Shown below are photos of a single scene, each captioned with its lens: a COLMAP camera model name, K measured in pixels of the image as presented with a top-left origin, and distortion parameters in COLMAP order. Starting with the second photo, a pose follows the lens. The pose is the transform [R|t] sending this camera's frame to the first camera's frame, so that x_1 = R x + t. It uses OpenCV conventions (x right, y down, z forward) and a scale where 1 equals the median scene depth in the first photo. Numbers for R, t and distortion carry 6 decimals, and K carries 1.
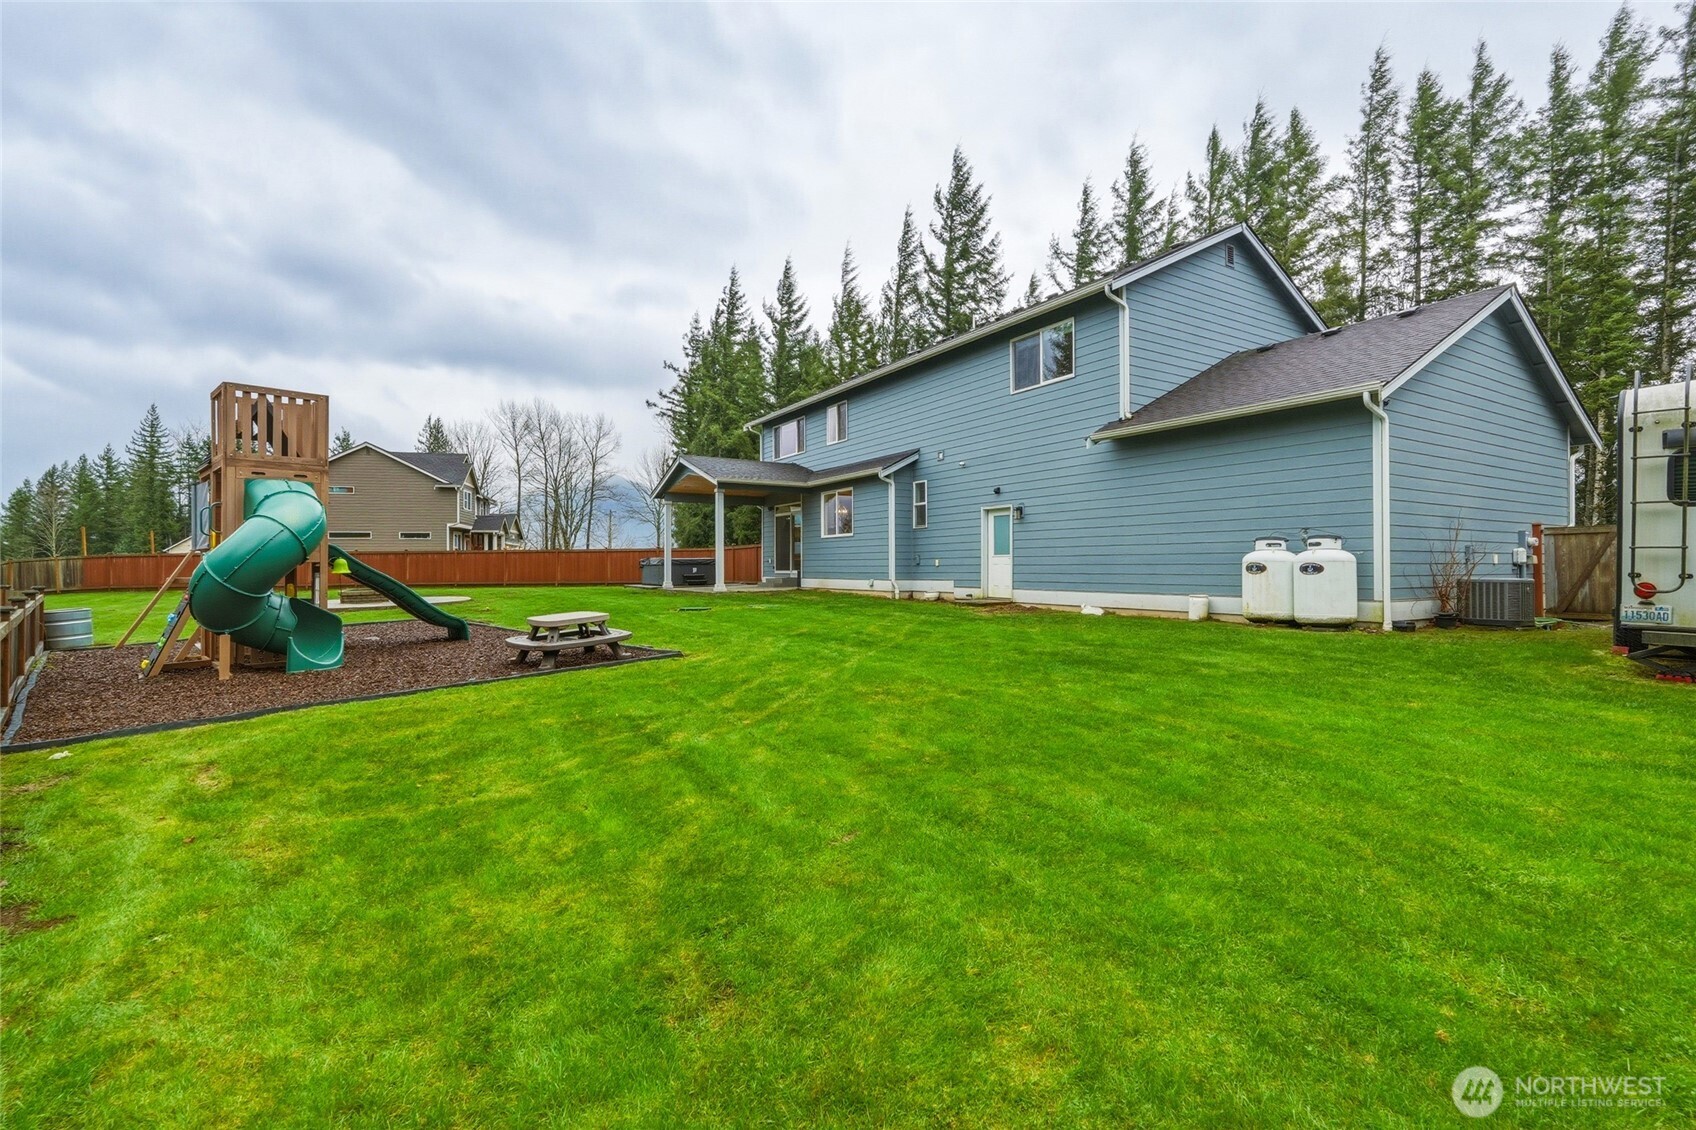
lens RADIAL K [[743.4, 0, 850.9], [0, 743.4, 560.6], [0, 0, 1]] dist [-0.004227, -0.000249]
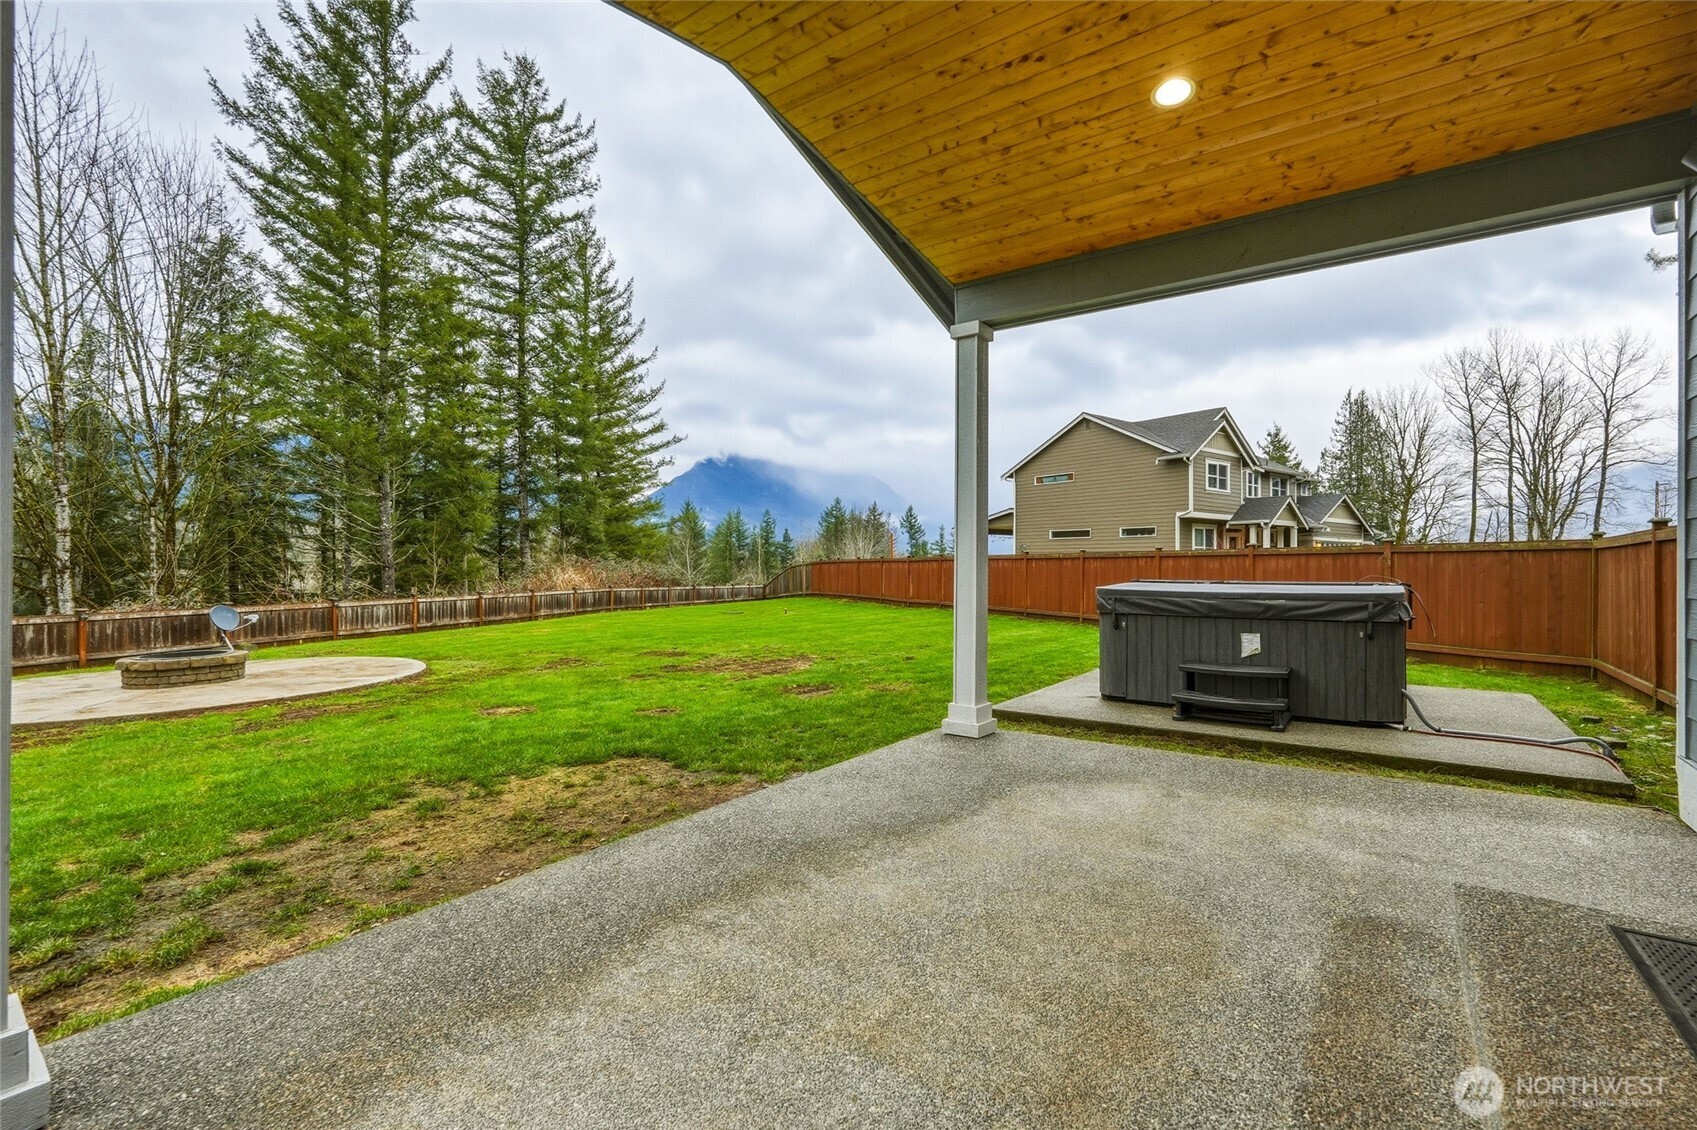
lens RADIAL K [[743.8, 0, 854.0], [0, 743.8, 561.6], [0, 0, 1]] dist [-0.004227, -0.000249]
pose [[0.384257, 0.003340, -0.923220, -0.012510], [-0.002133, 0.999994, 0.002730, -0.002626], [0.923224, 0.000920, 0.384262, 0.182080]]
